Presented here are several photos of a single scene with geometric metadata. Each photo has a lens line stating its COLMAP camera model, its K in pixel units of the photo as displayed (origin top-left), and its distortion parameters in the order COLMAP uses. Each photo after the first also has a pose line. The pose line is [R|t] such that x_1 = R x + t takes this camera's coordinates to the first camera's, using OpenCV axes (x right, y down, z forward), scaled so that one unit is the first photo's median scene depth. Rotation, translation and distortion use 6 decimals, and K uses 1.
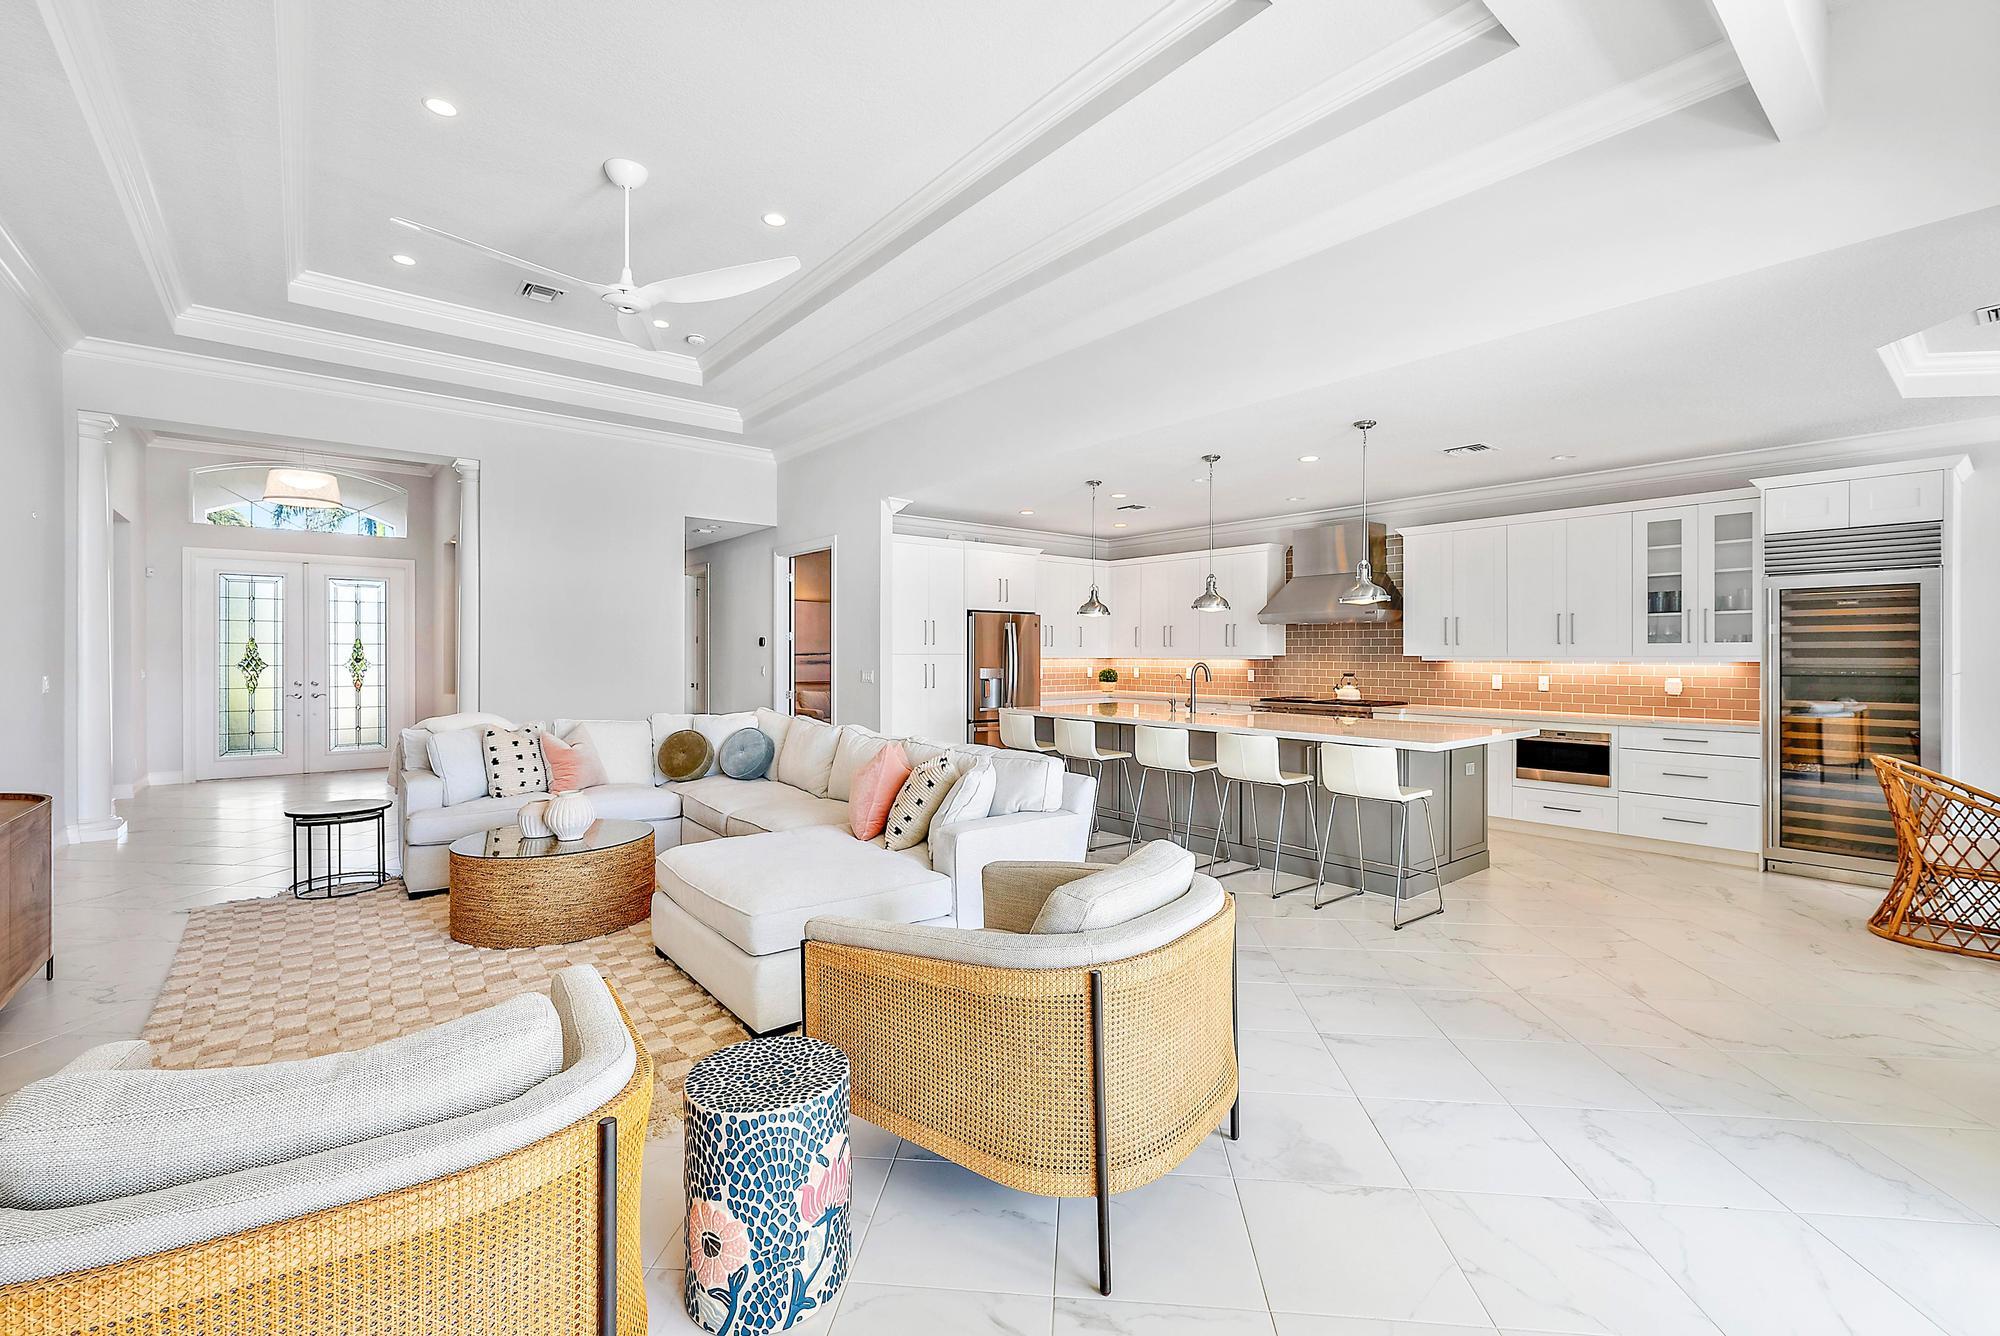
lens RADIAL K [[869.6, 0, 1006.4], [0, 869.6, 659.0], [0, 0, 1]] dist [0.001664, 0.000610]
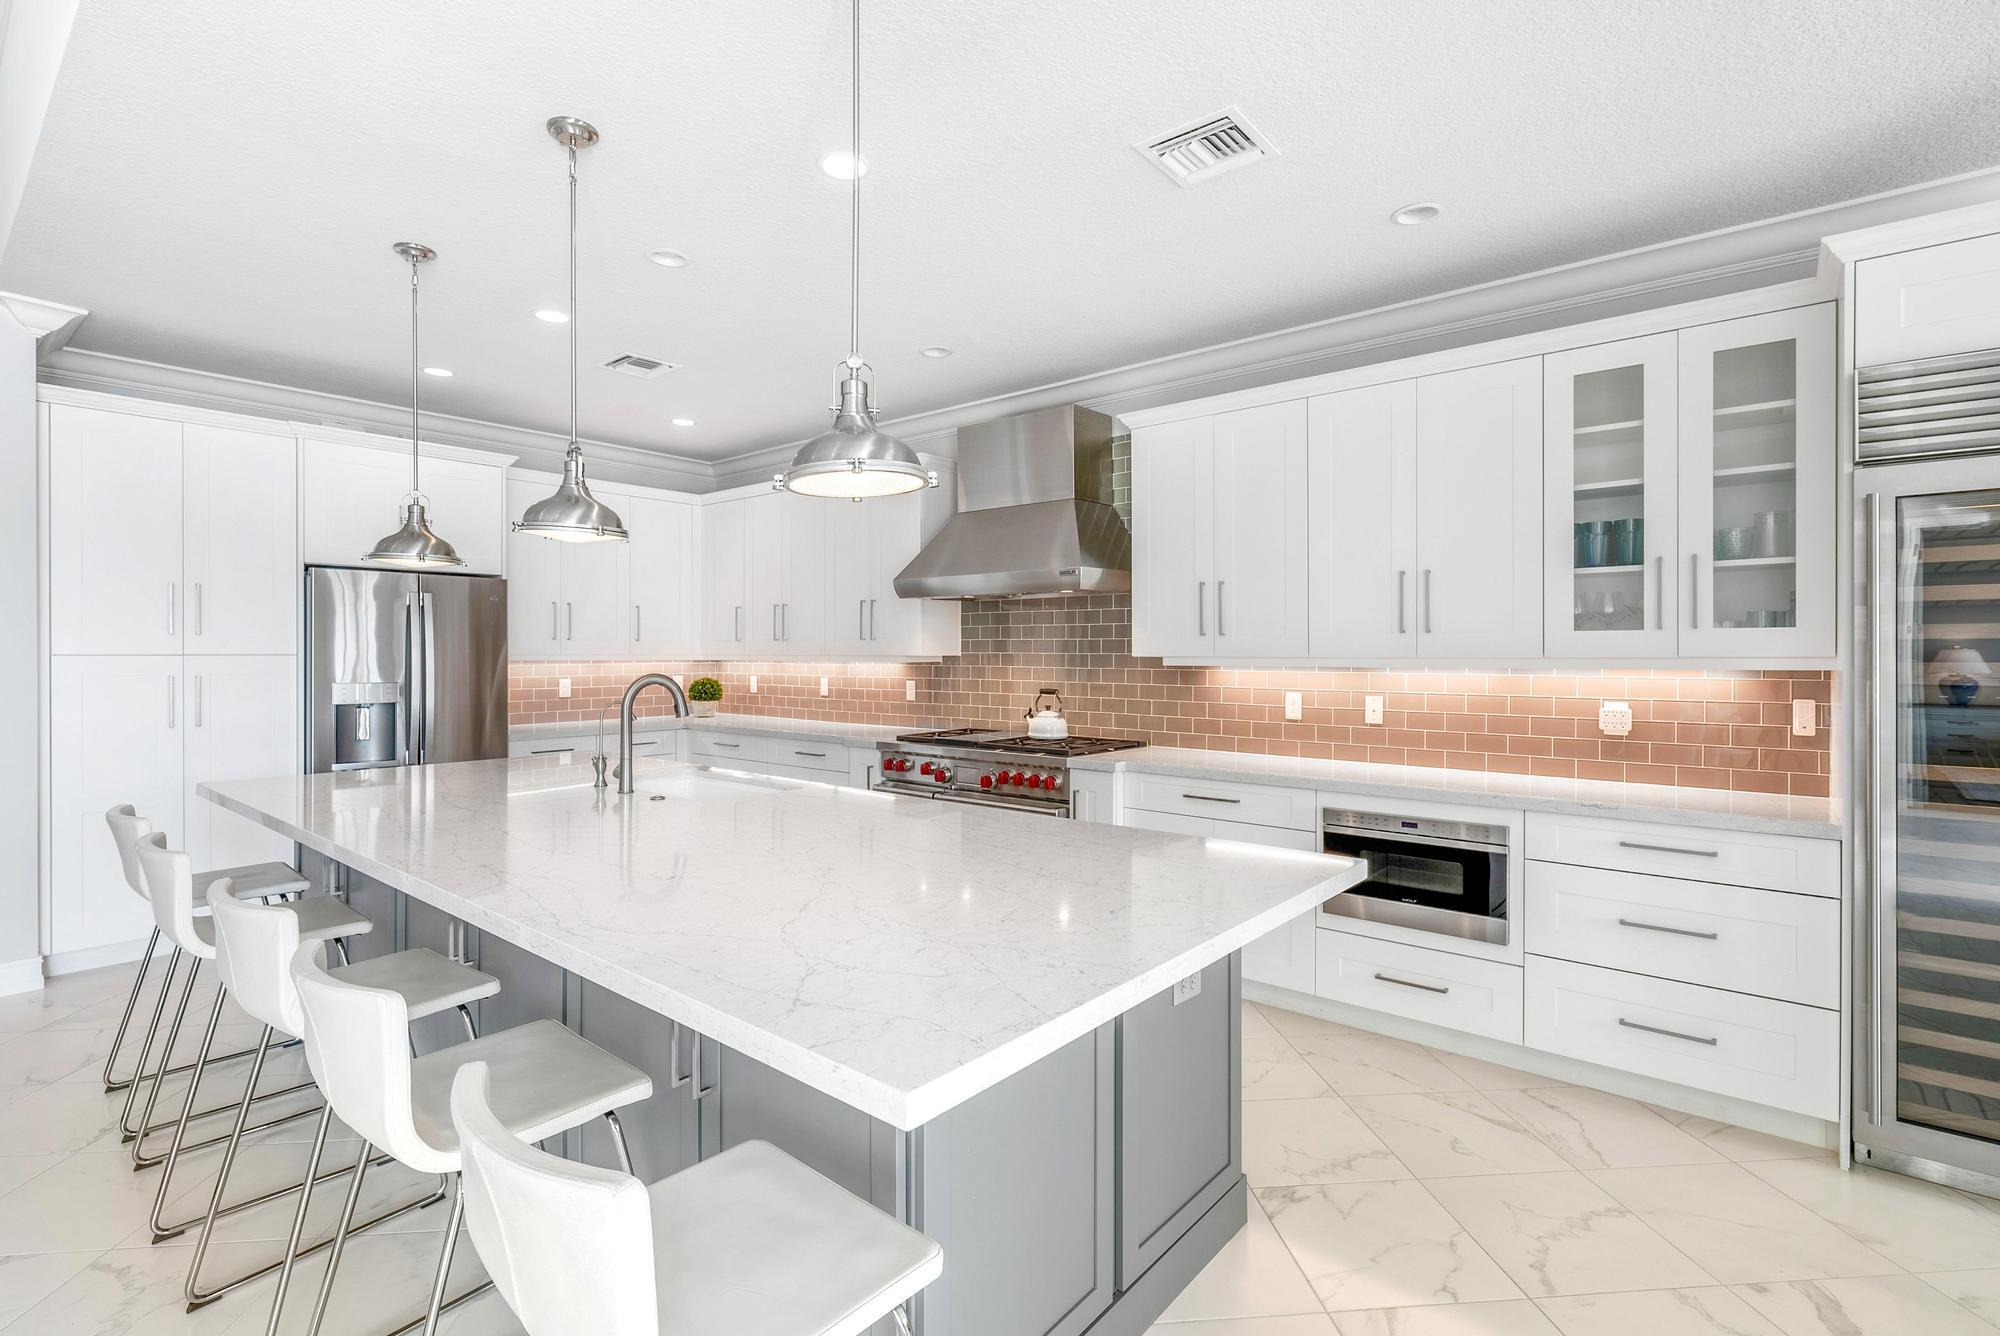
lens RADIAL K [[976.9, 0, 992.6], [0, 976.9, 663.1], [0, 0, 1]] dist [-0.003710, -0.000708]
pose [[0.982851, -0.001214, 0.184395, 0.304618], [0.000645, 0.999995, 0.003146, -0.001845], [-0.184398, -0.002973, 0.982847, 0.499250]]
